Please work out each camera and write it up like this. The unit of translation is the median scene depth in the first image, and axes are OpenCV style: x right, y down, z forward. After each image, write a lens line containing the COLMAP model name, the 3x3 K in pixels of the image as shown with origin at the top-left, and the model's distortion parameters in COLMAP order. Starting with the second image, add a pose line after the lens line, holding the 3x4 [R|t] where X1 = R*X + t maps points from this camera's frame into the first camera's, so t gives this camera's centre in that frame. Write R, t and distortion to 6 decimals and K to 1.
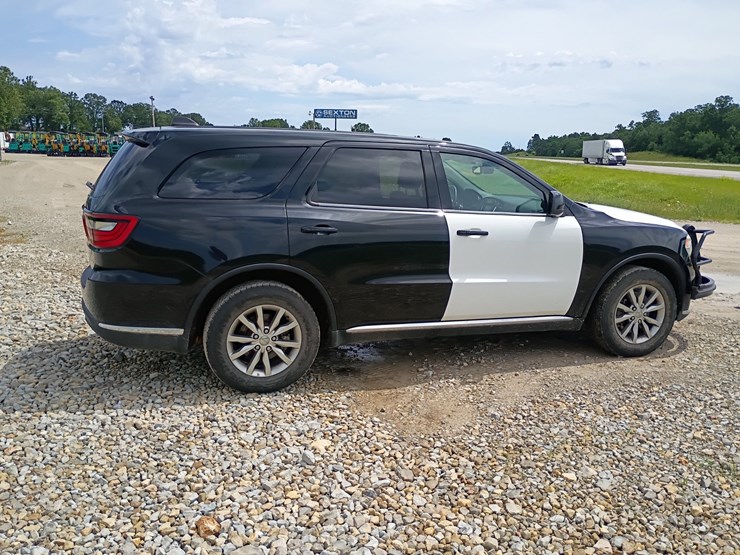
lens RADIAL K [[649.9, 0, 362.1], [0, 649.9, 274.7], [0, 0, 1]] dist [0.073198, -0.110293]
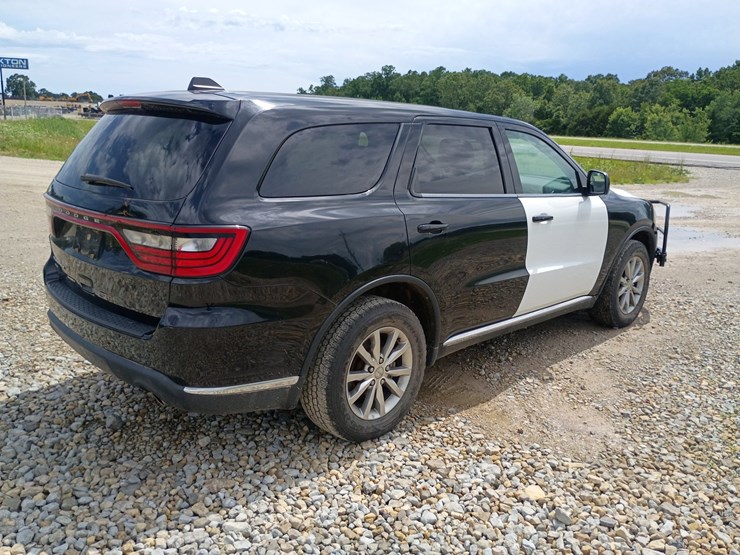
lens RADIAL K [[649.9, 0, 362.1], [0, 649.9, 274.7], [0, 0, 1]] dist [0.073198, -0.110293]
pose [[0.890092, -0.093600, 0.446067, -0.038970], [0.067160, 0.994938, 0.074758, -0.005862], [-0.450806, -0.036583, 0.891872, 0.024151]]
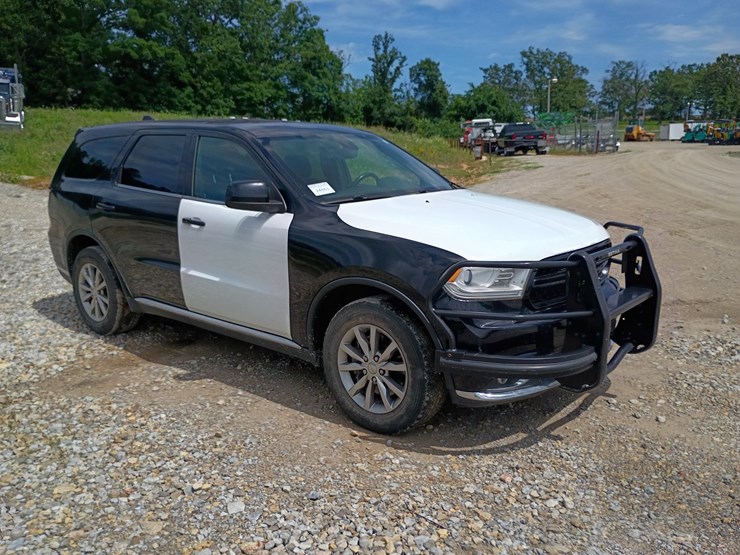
lens RADIAL K [[637.0, 0, 365.7], [0, 637.0, 276.1], [0, 0, 1]] dist [0.082652, -0.112502]
pose [[0.520750, 0.149451, -0.840526, 0.089096], [-0.132136, 0.986803, 0.093595, -0.008738], [0.843422, 0.062324, 0.533625, 0.059558]]
